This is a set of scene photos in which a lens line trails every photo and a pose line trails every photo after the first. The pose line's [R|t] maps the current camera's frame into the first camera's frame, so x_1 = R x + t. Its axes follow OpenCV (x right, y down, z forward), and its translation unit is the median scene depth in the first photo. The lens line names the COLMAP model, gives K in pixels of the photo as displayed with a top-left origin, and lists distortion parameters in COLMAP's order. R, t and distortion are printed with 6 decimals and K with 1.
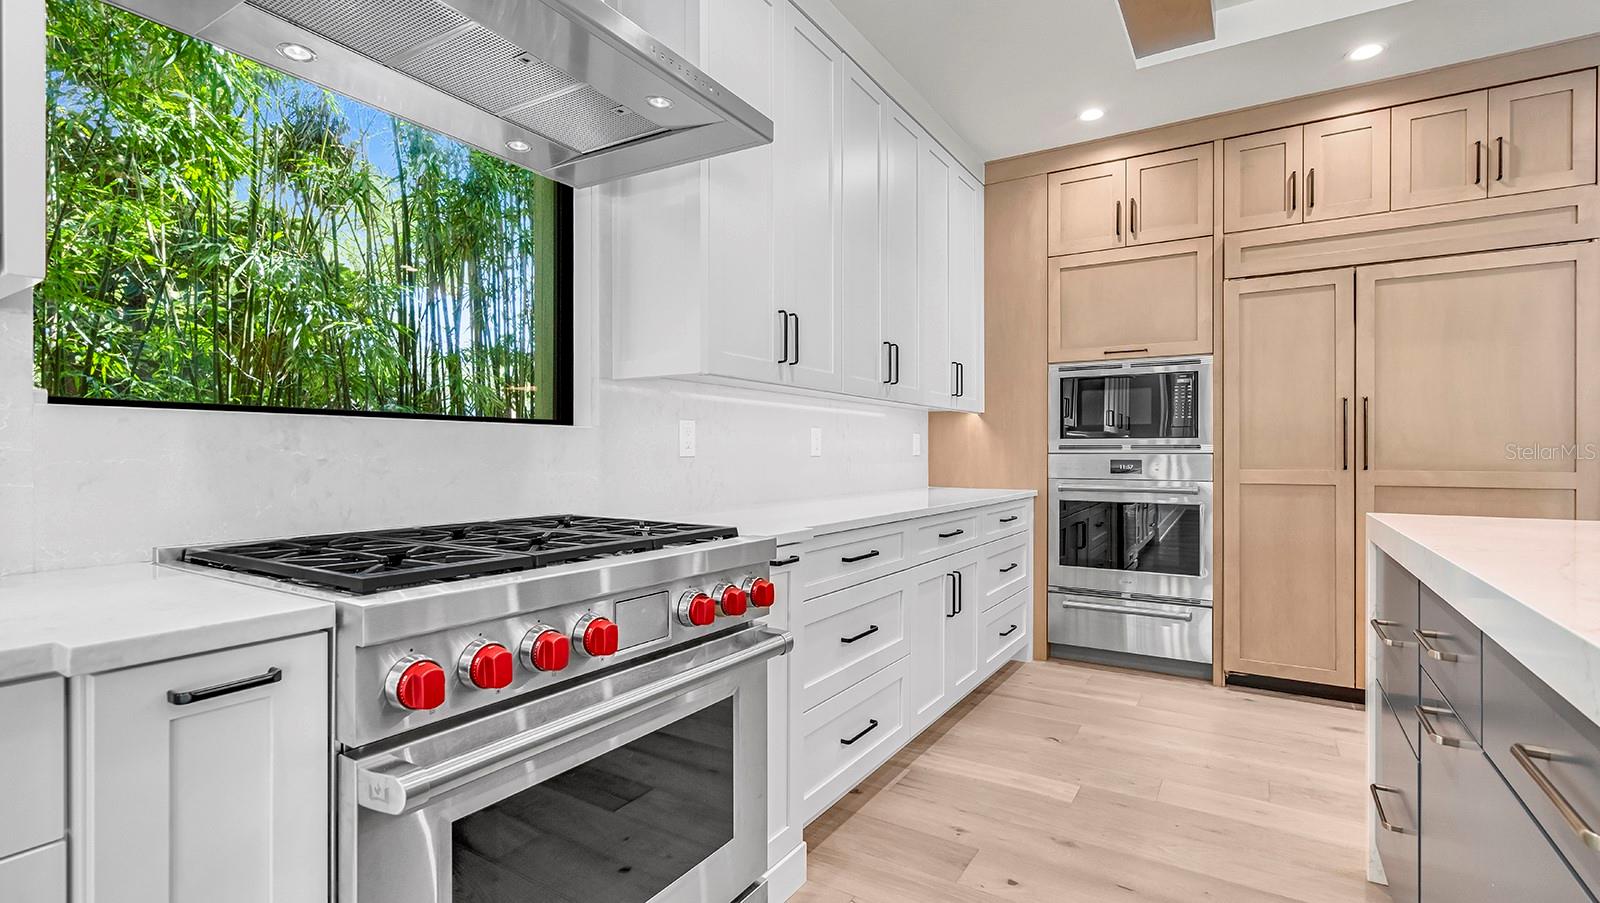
lens RADIAL K [[747.7, 0, 800.0], [0, 747.7, 451.5], [0, 0, 1]] dist [0.000523, 0.000601]
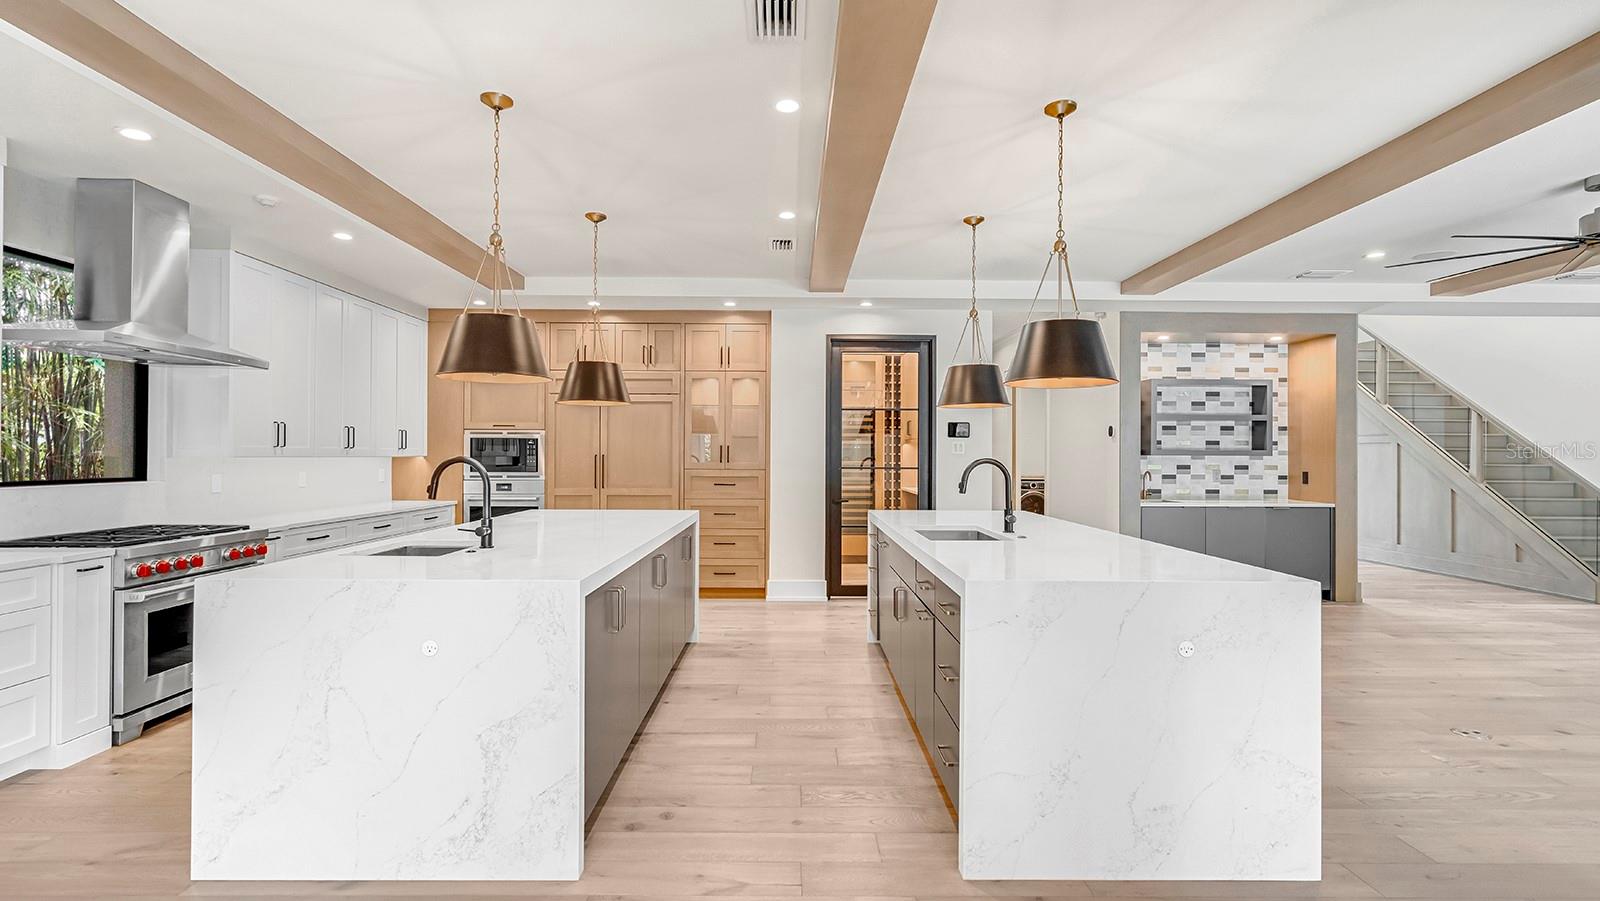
lens RADIAL K [[747.7, 0, 800.0], [0, 747.7, 450.5], [0, 0, 1]] dist [0.000523, 0.000601]
pose [[0.846796, 0.001732, 0.531915, 0.115345], [-0.000616, 0.999997, -0.002275, -0.117508], [-0.531917, 0.001599, 0.846795, -1.689317]]
